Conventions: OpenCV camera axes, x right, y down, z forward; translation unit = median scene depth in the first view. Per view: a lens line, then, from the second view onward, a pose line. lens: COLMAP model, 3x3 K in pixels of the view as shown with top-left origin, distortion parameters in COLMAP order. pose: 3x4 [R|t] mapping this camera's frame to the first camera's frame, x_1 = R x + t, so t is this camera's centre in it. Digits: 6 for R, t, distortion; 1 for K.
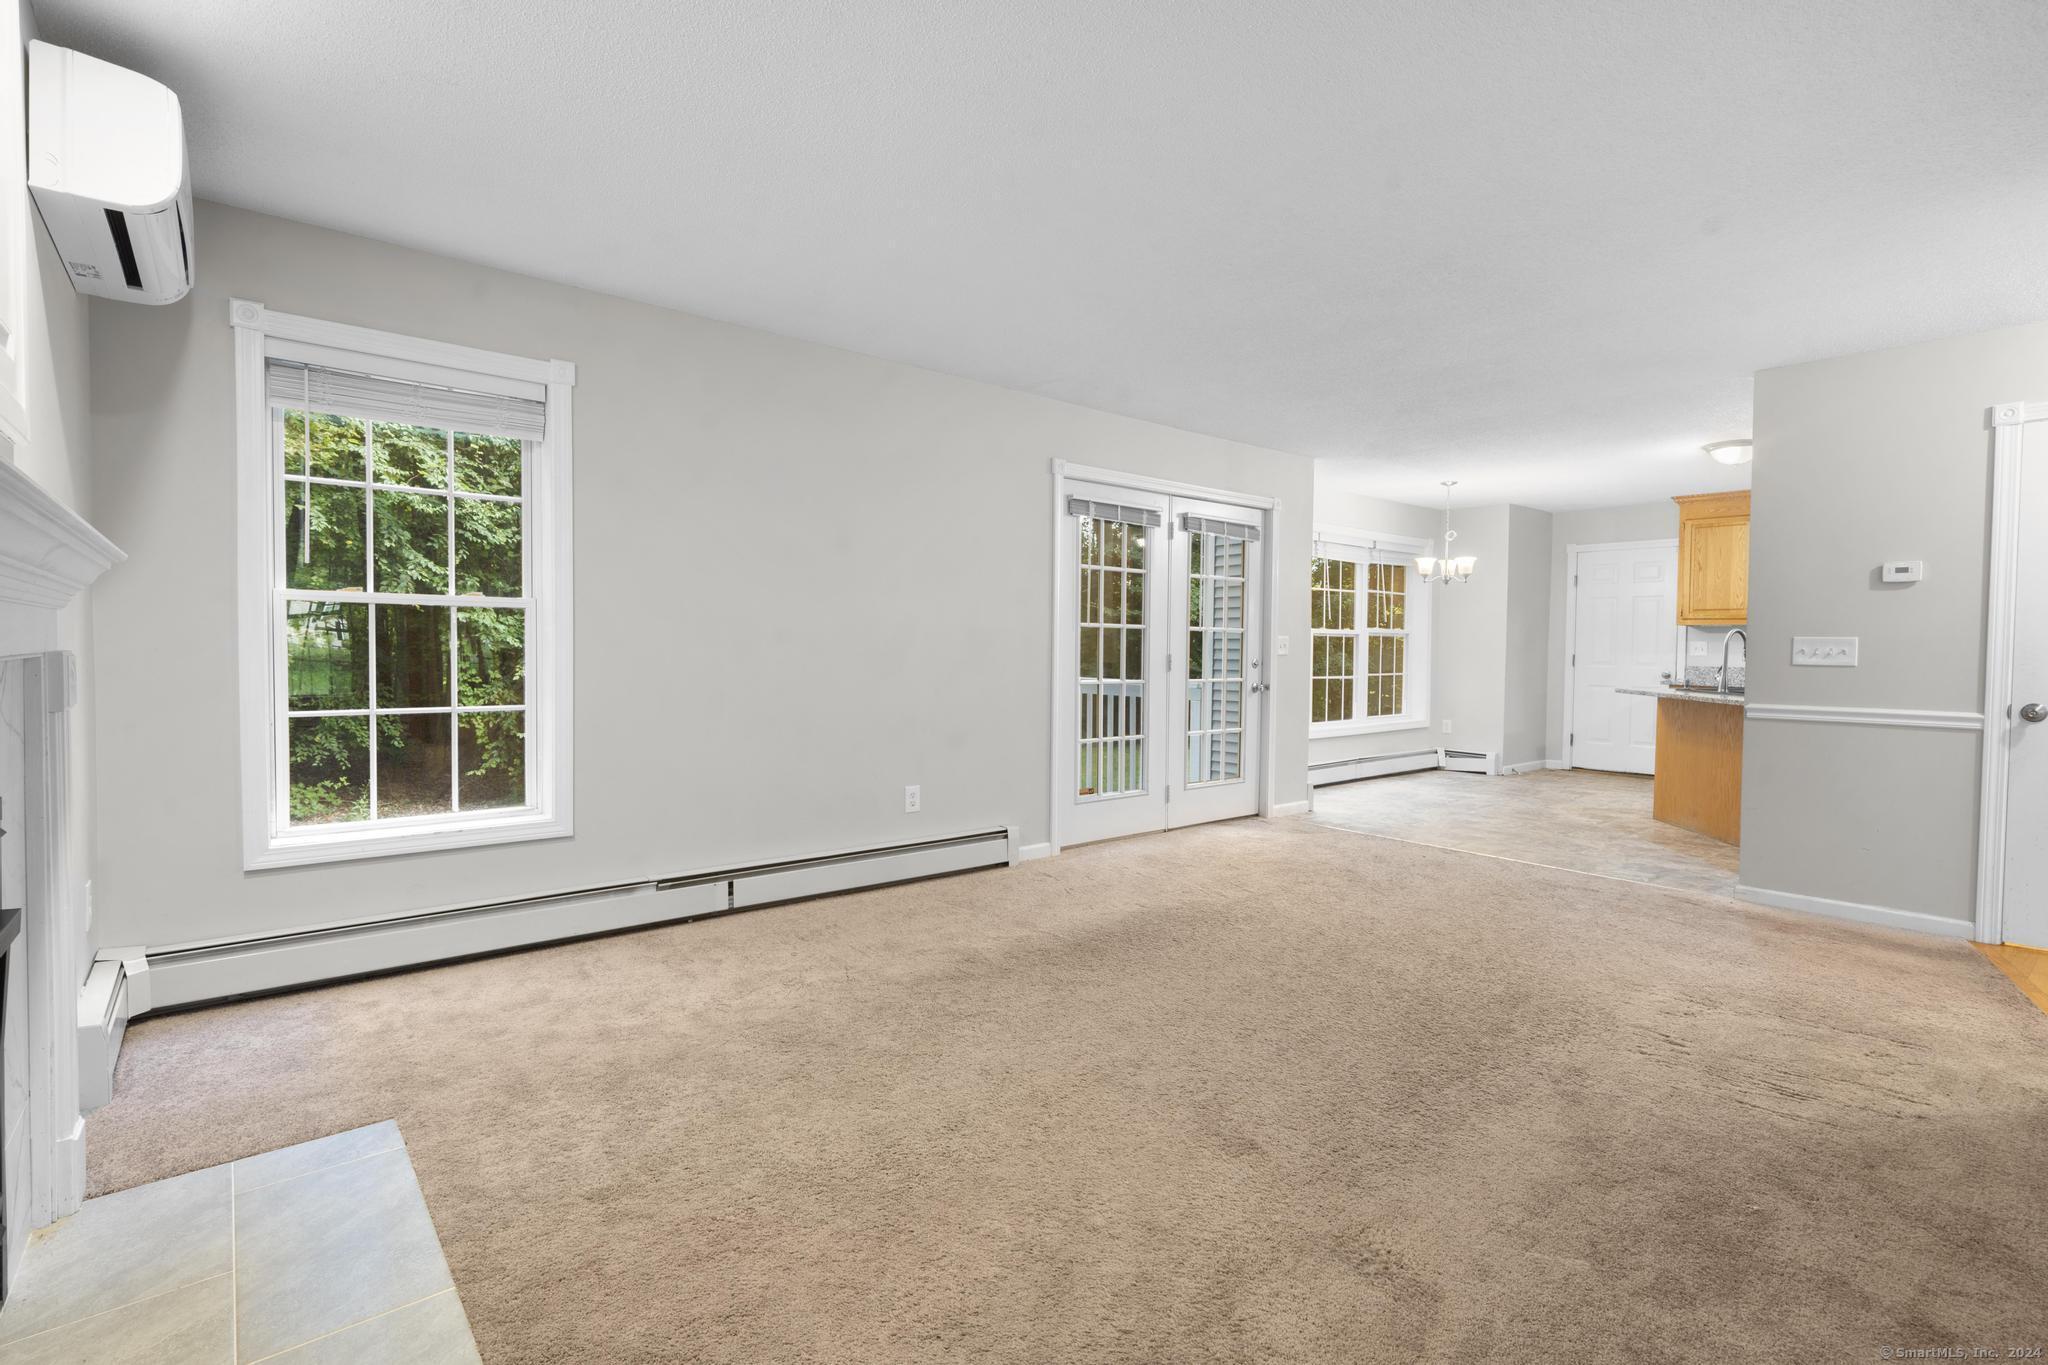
lens RADIAL K [[943.5, 0, 1010.6], [0, 943.5, 677.0], [0, 0, 1]] dist [0.000965, 0.000180]
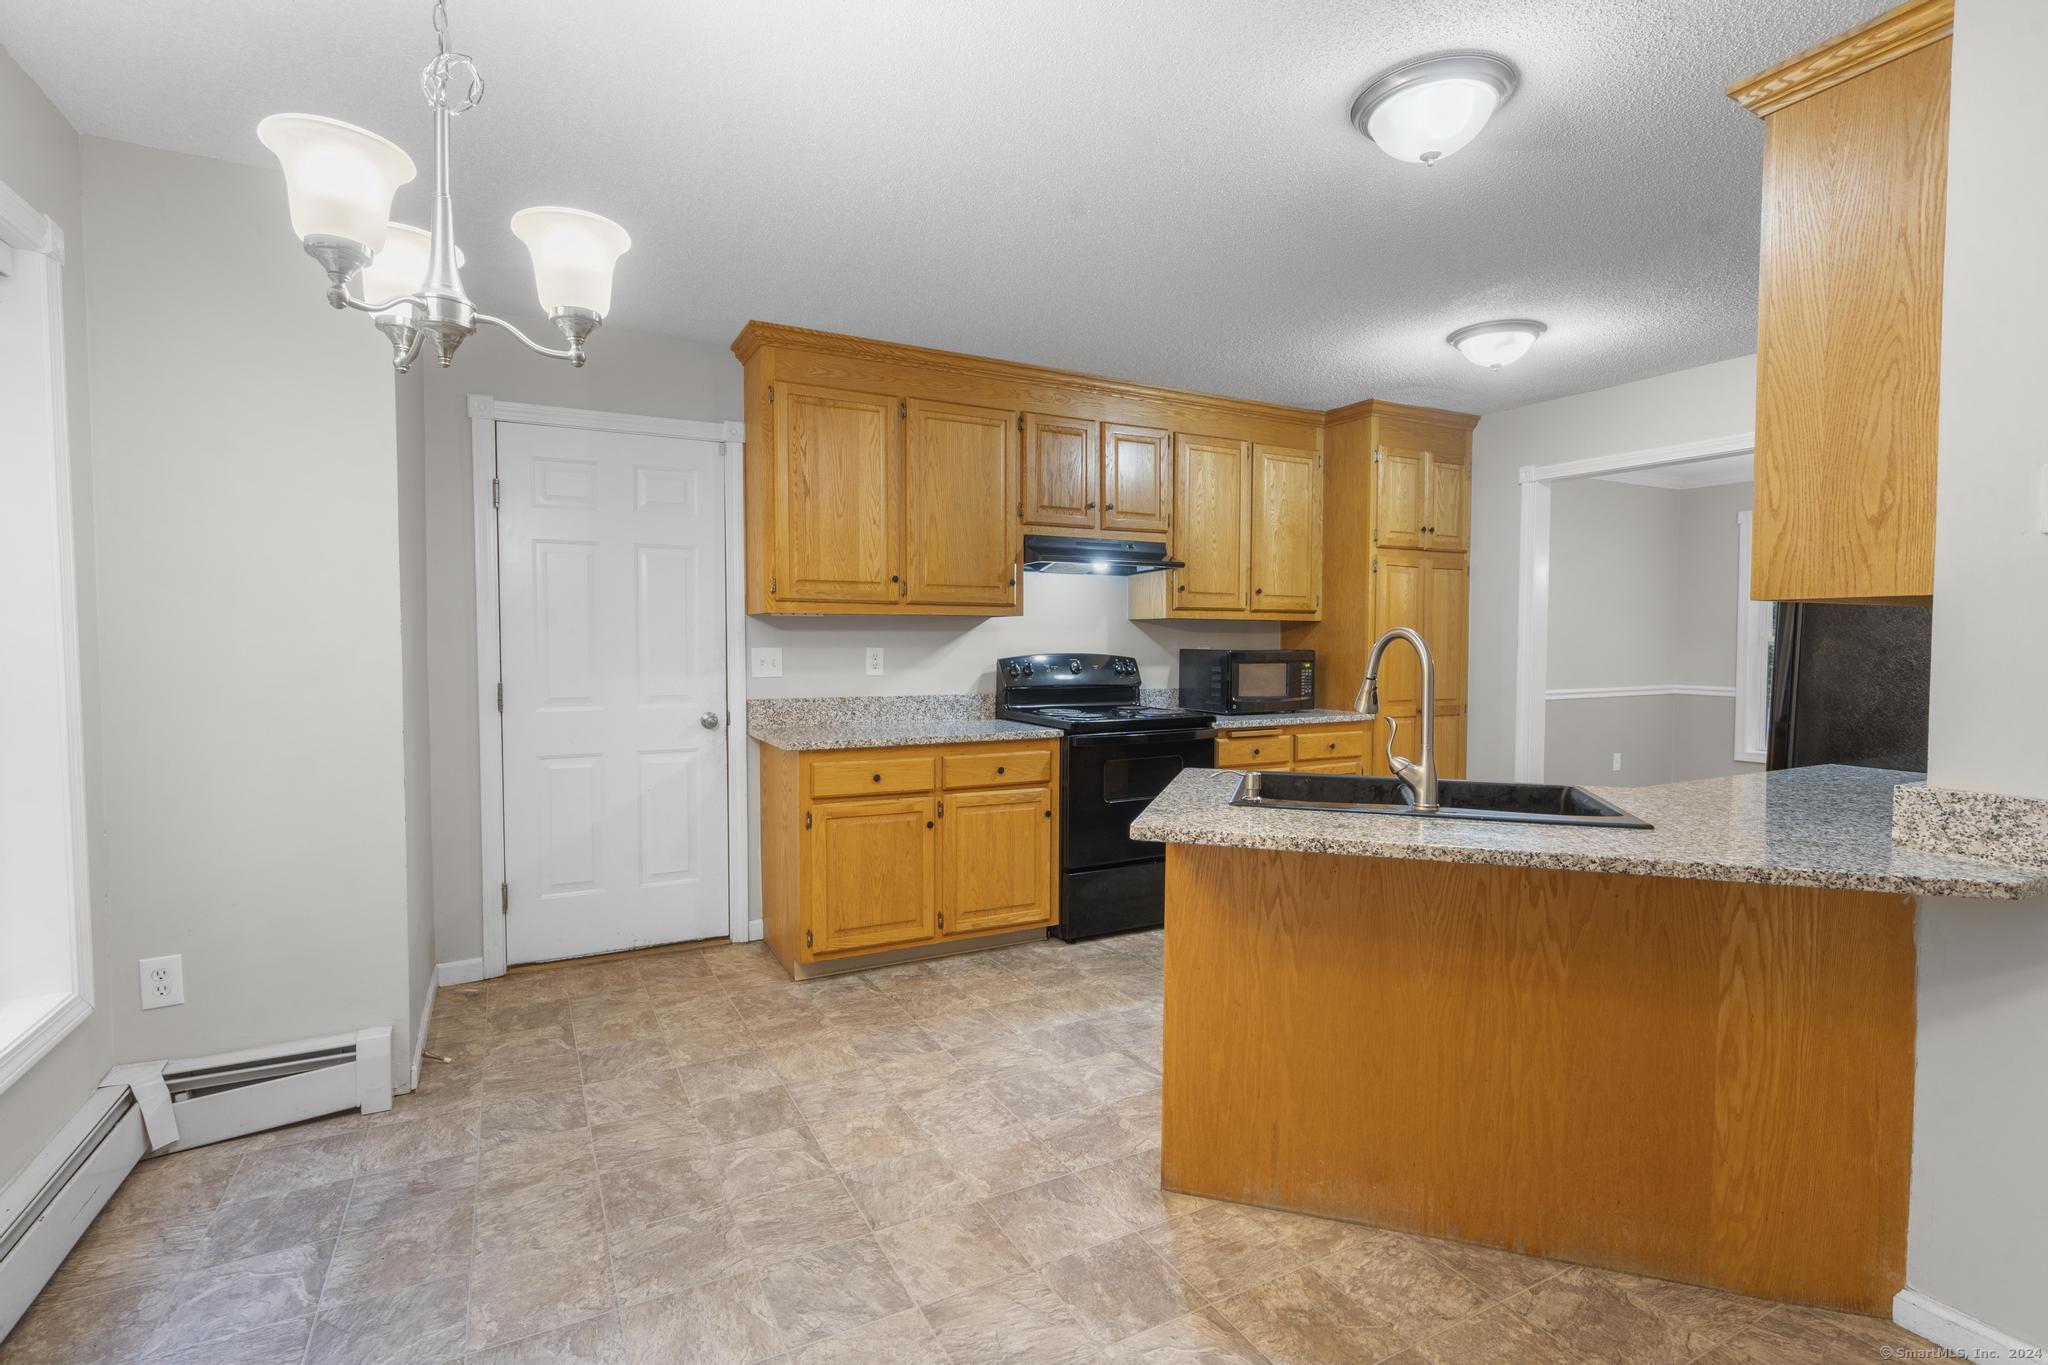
lens RADIAL K [[943.5, 0, 1010.6], [0, 943.5, 677.0], [0, 0, 1]] dist [0.000965, 0.000180]
pose [[0.204281, -0.045031, 0.977876, 0.358169], [0.033252, 0.998684, 0.039043, -0.047162], [-0.978347, 0.024541, 0.205510, 0.991595]]
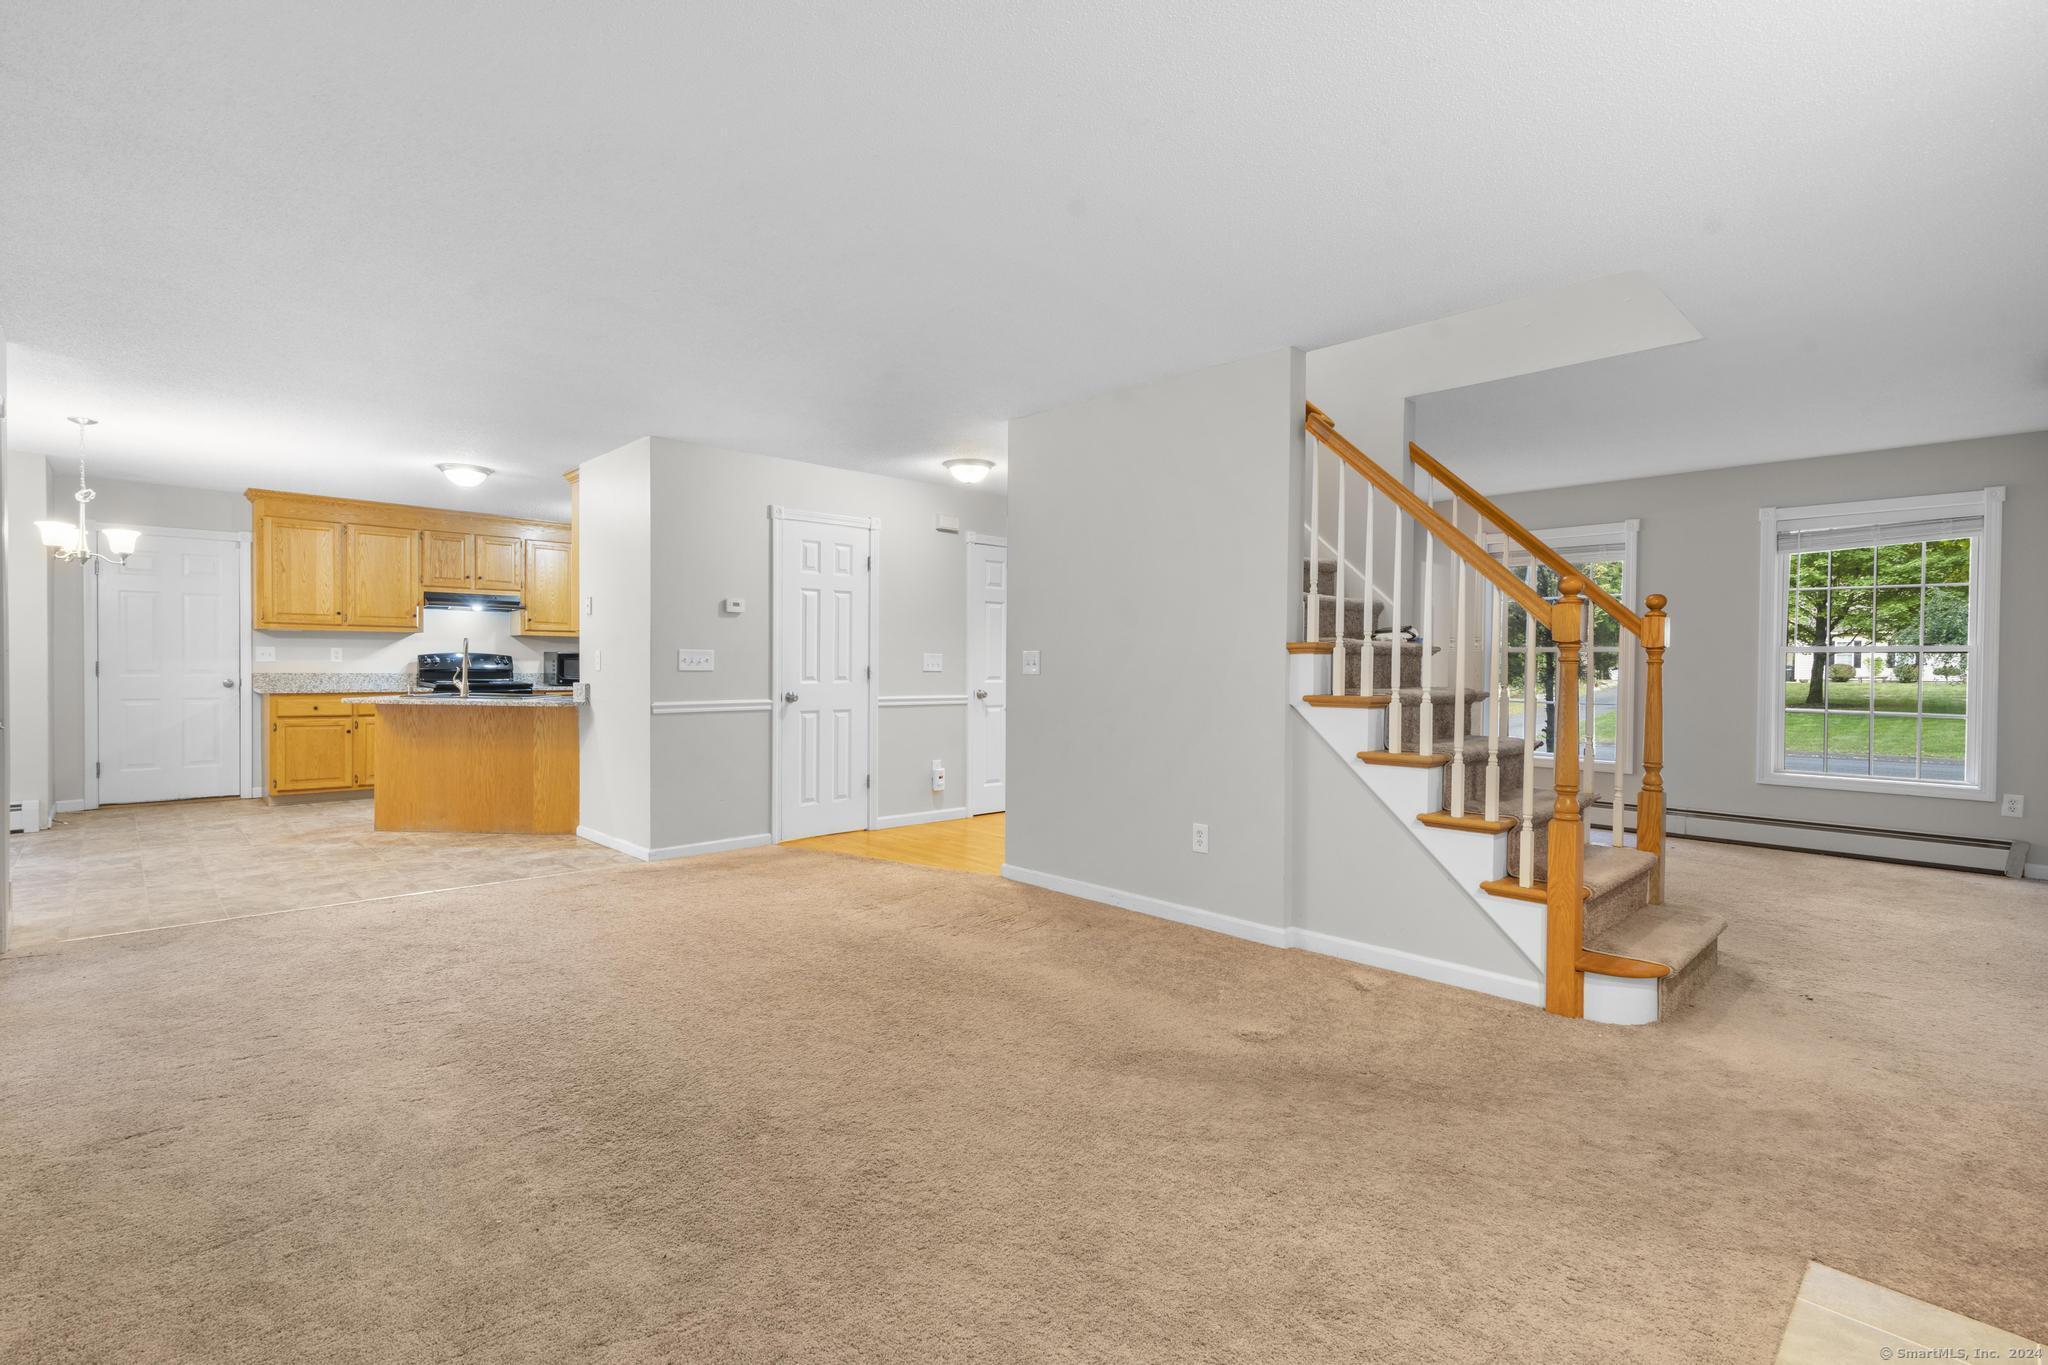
lens RADIAL K [[943.5, 0, 1010.6], [0, 943.5, 677.0], [0, 0, 1]] dist [0.000965, 0.000180]
pose [[-0.066377, -0.024039, 0.997505, -0.328383], [0.024002, 0.999382, 0.025681, -0.017209], [-0.997506, 0.025647, -0.065759, 0.411681]]
